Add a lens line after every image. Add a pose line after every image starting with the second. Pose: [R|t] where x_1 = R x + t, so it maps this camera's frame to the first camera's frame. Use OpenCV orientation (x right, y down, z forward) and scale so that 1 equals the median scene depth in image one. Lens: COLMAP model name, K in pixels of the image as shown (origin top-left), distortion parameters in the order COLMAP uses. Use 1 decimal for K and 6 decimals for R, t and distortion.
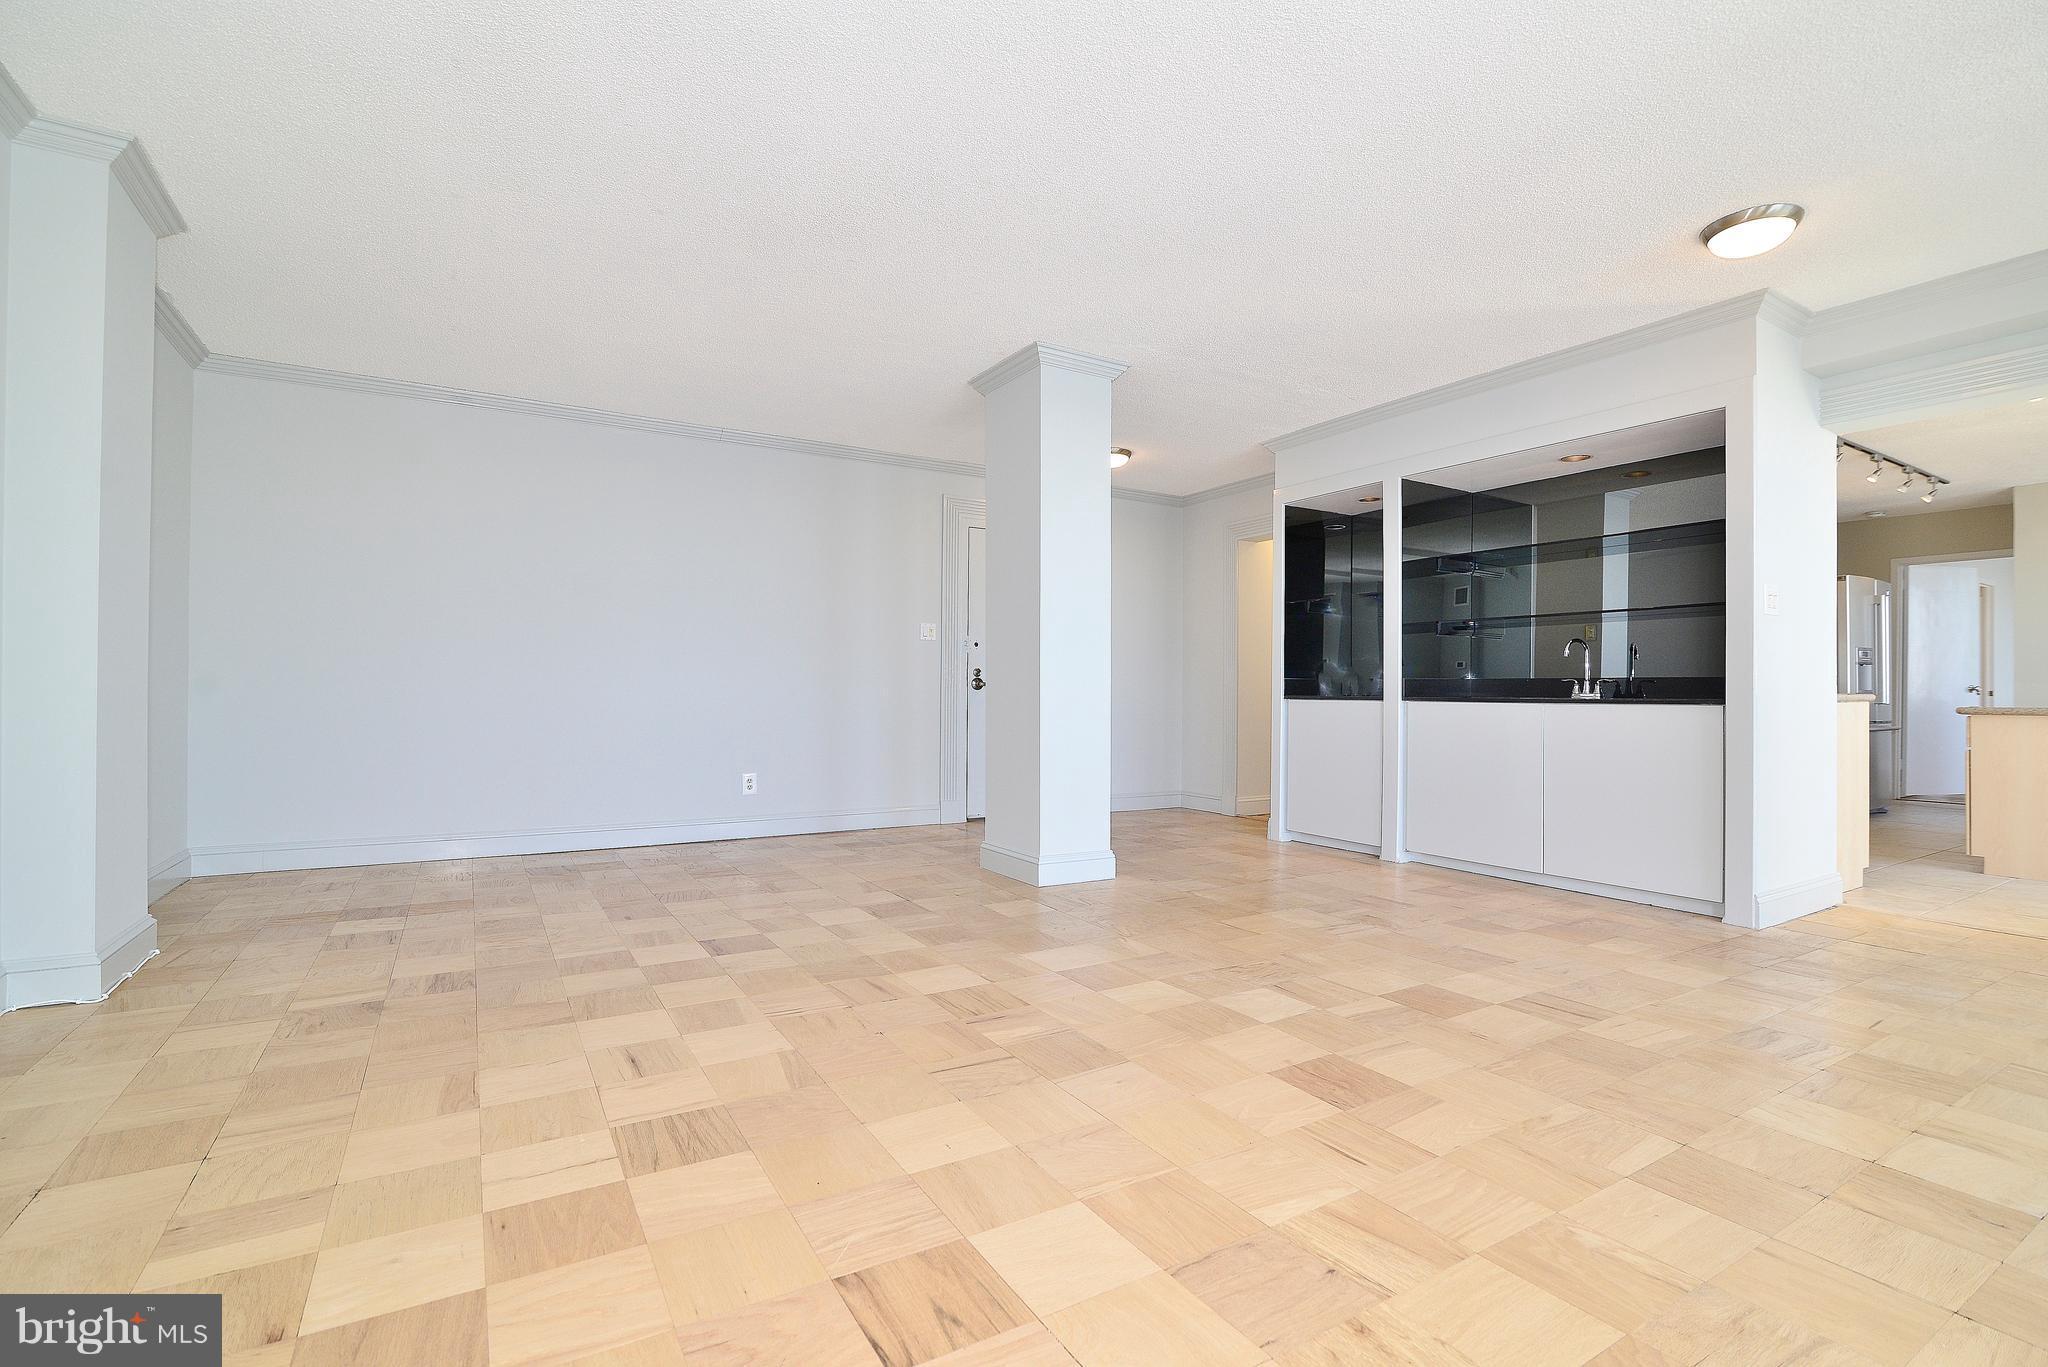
lens RADIAL K [[930.5, 0, 1013.5], [0, 930.5, 699.4], [0, 0, 1]] dist [-0.005692, -0.000805]
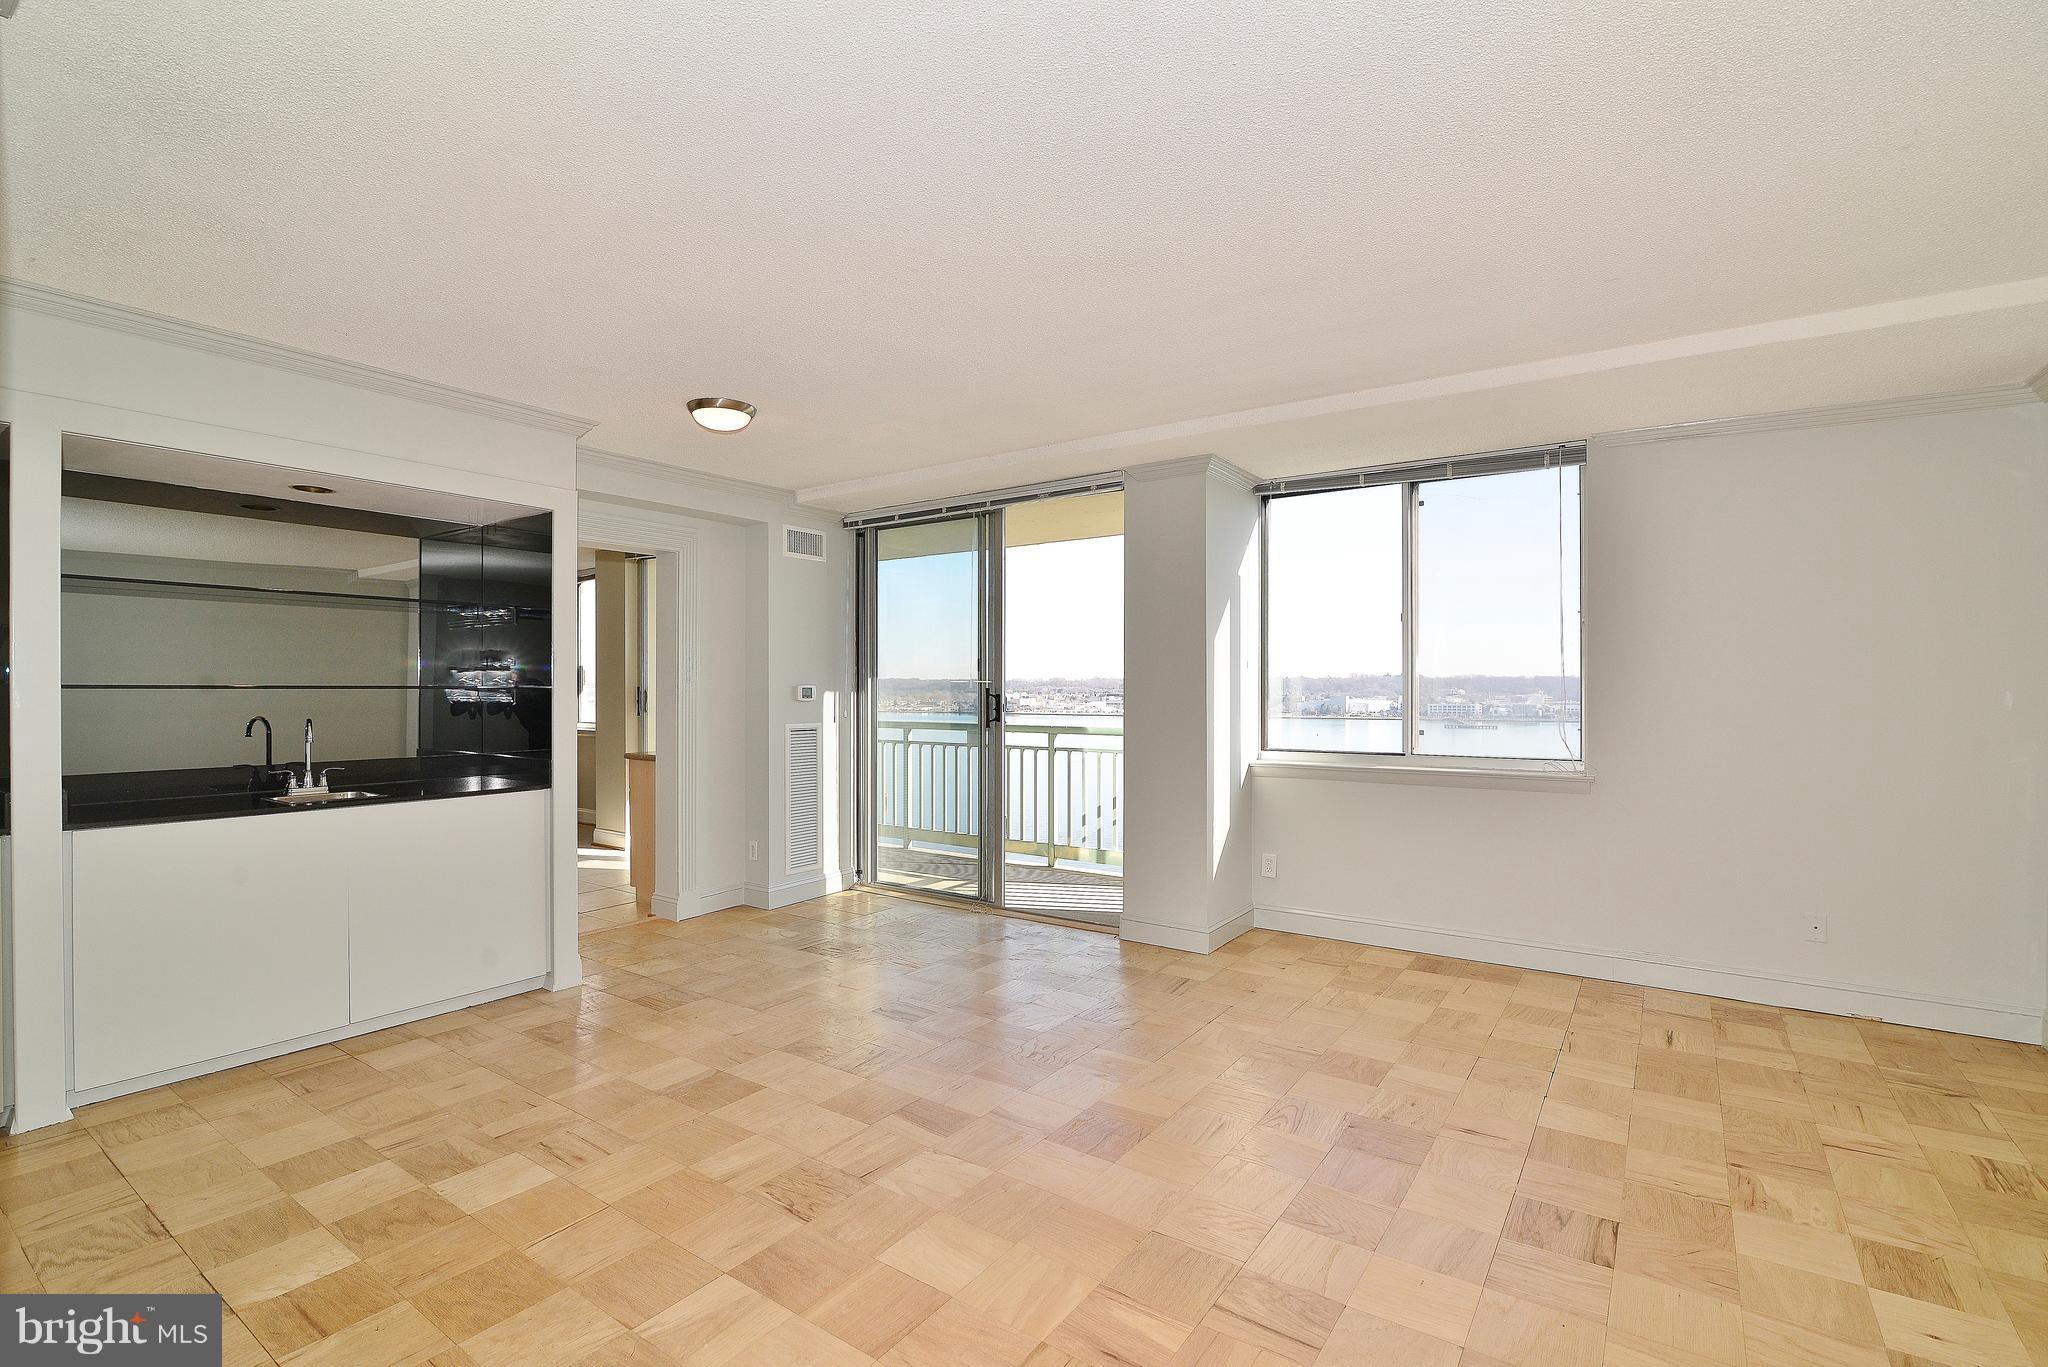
lens RADIAL K [[930.5, 0, 1017.0], [0, 930.5, 695.0], [0, 0, 1]] dist [-0.005692, -0.000805]
pose [[-0.417369, -0.009240, 0.908690, -0.593065], [-0.002415, 0.999956, 0.009059, -0.157778], [-0.908734, 0.001587, -0.417373, 1.299524]]
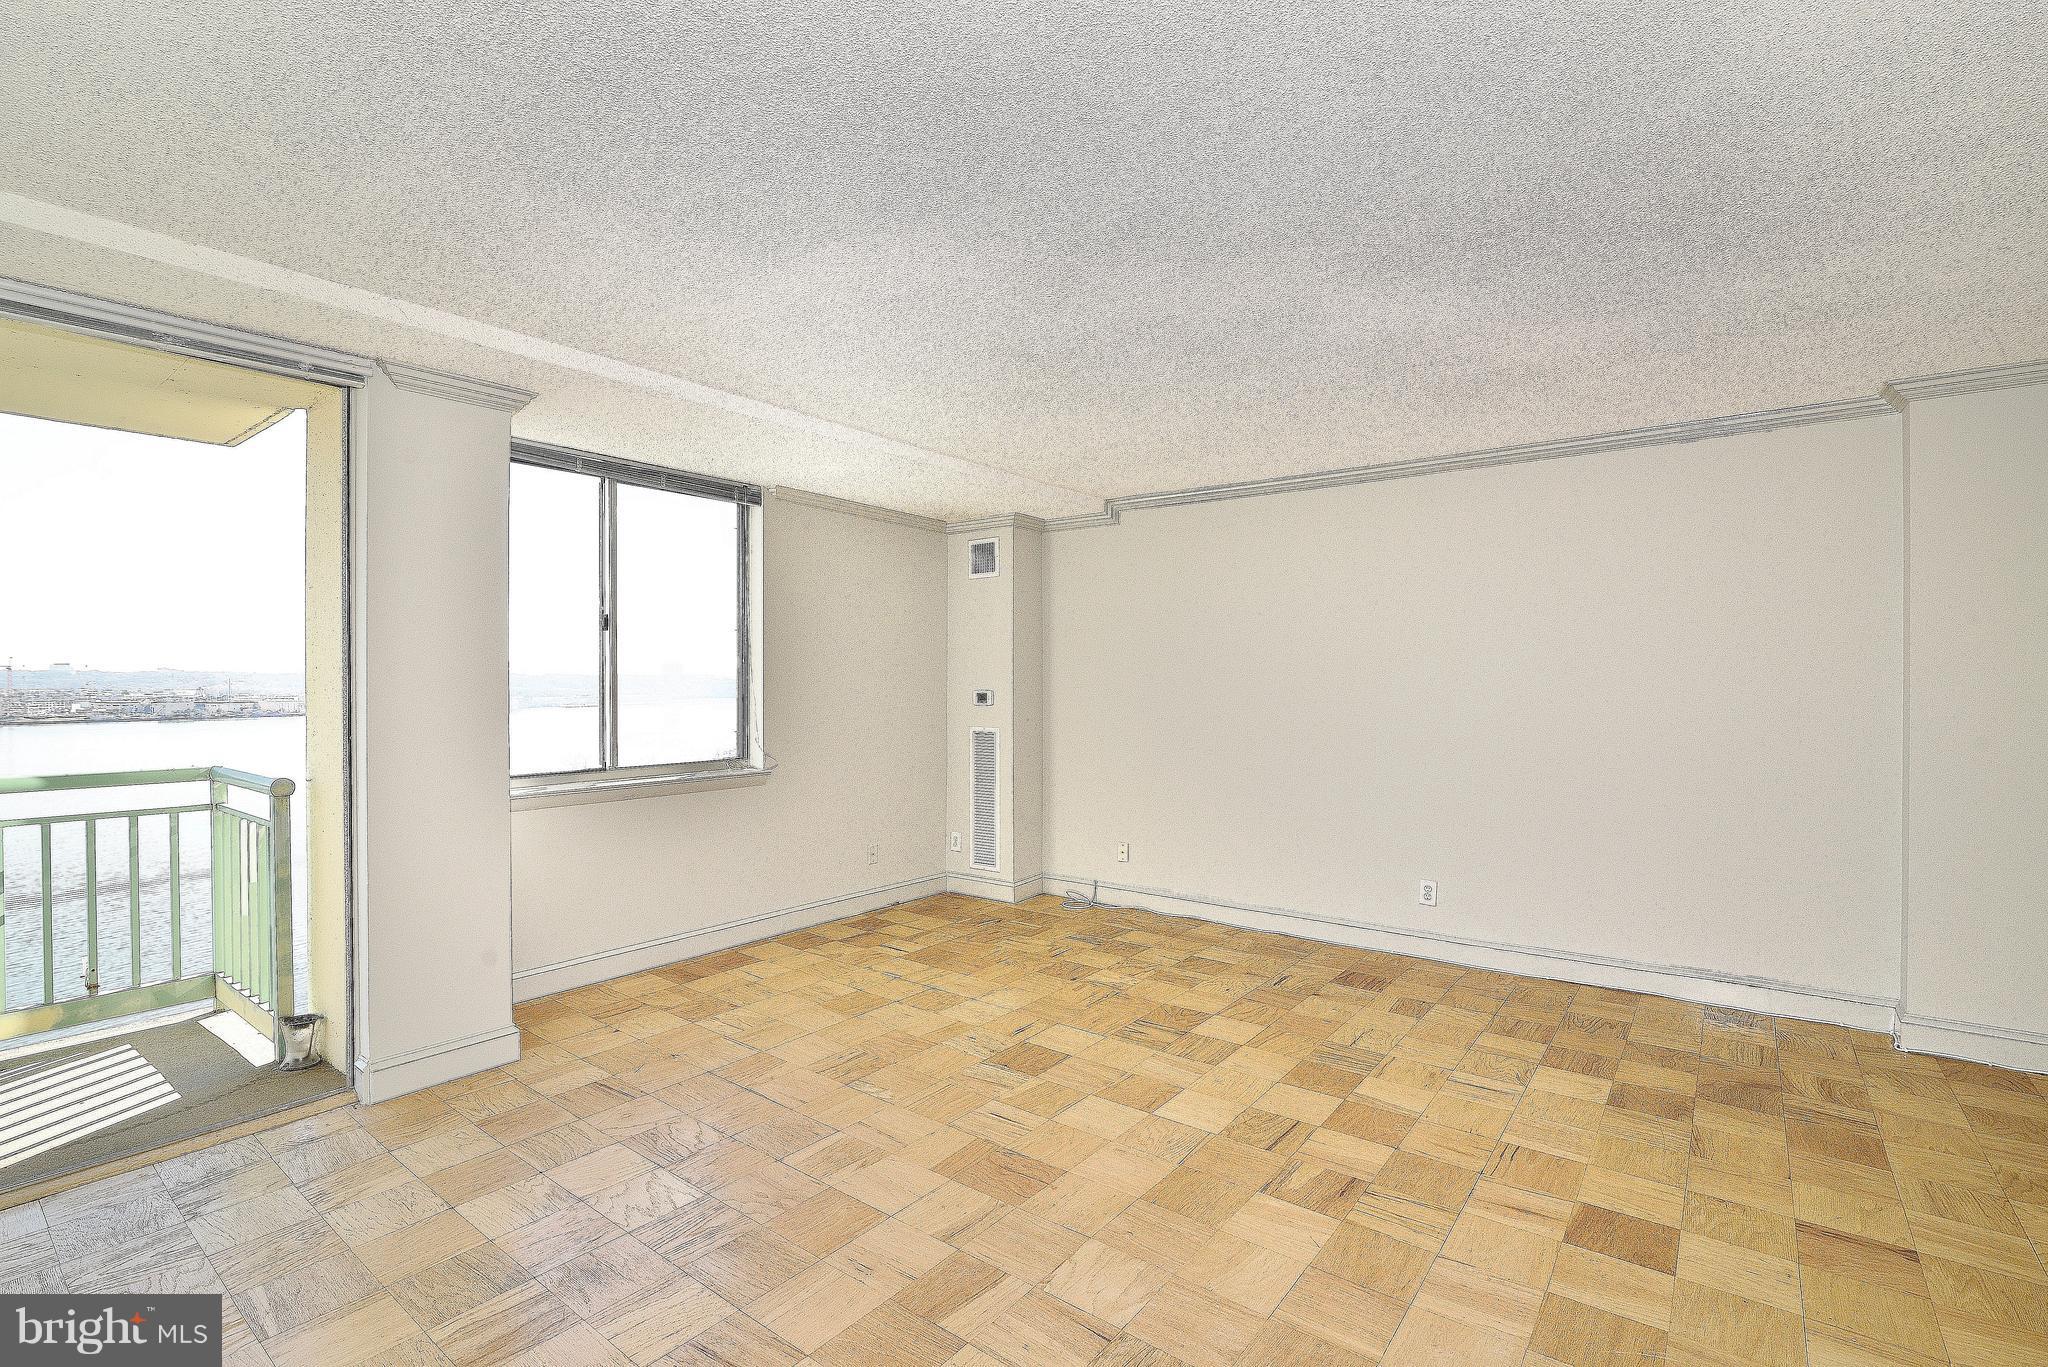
lens RADIAL K [[930.5, 0, 1036.6], [0, 930.5, 688.4], [0, 0, 1]] dist [-0.005692, -0.000805]
pose [[-0.923088, -0.004565, -0.384562, 0.632144], [-0.007183, 0.999960, 0.005372, -0.185023], [0.384522, 0.007721, -0.923084, 1.699978]]
